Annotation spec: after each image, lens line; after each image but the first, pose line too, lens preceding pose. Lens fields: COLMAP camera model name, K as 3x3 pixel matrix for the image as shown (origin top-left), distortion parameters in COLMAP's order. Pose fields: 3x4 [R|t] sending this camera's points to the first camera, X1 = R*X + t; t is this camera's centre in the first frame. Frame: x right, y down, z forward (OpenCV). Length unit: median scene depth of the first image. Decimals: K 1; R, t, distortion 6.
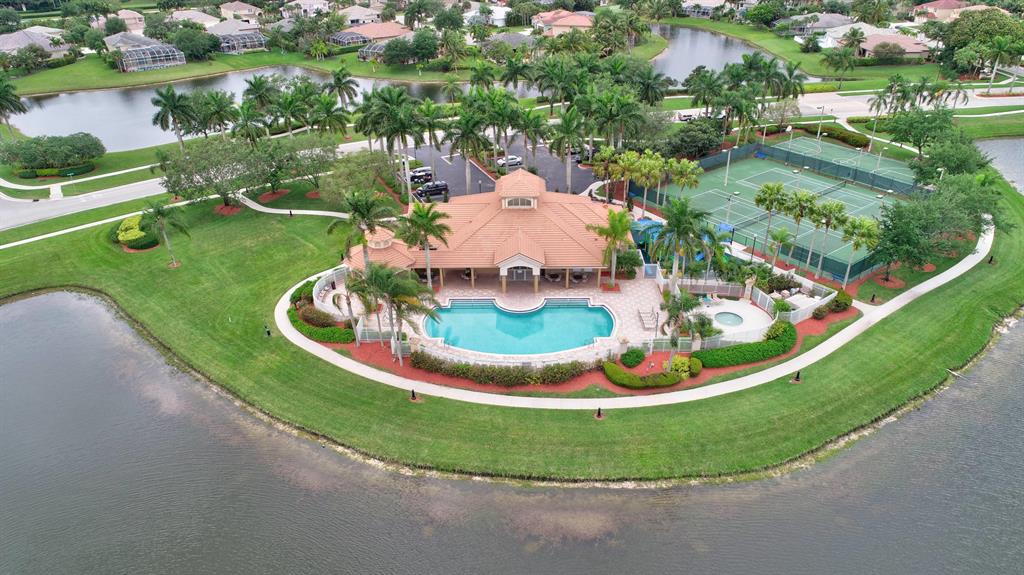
lens RADIAL K [[693.4, 0, 499.8], [0, 693.4, 288.0], [0, 0, 1]] dist [-0.003838, -0.000017]
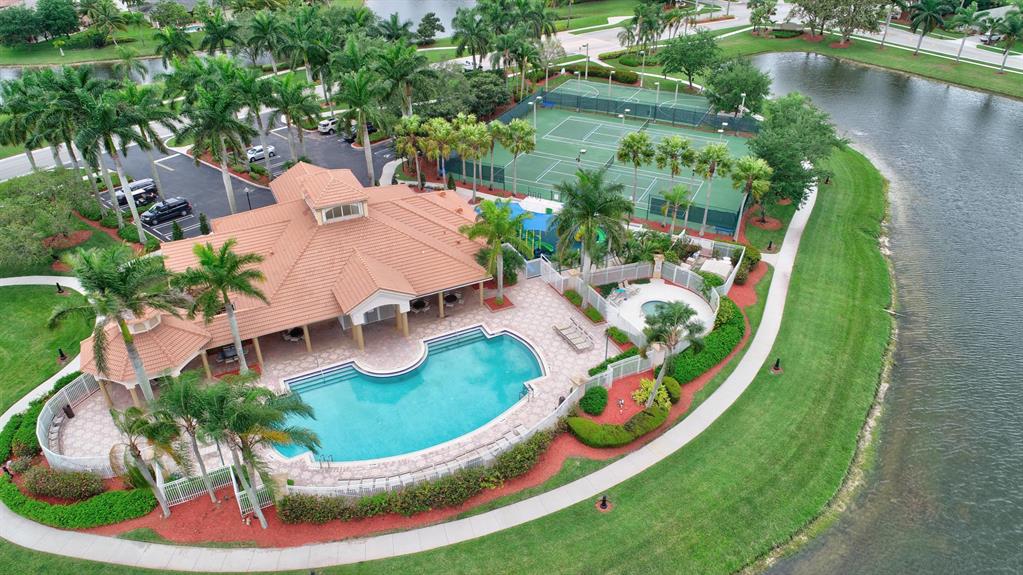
lens RADIAL K [[692.8, 0, 499.3], [0, 692.8, 288.0], [0, 0, 1]] dist [-0.003838, -0.000017]
pose [[0.884553, -0.229030, 0.406339, -0.135612], [0.210694, 0.973401, 0.089992, -0.082495], [-0.416142, 0.006011, 0.909280, 0.328969]]
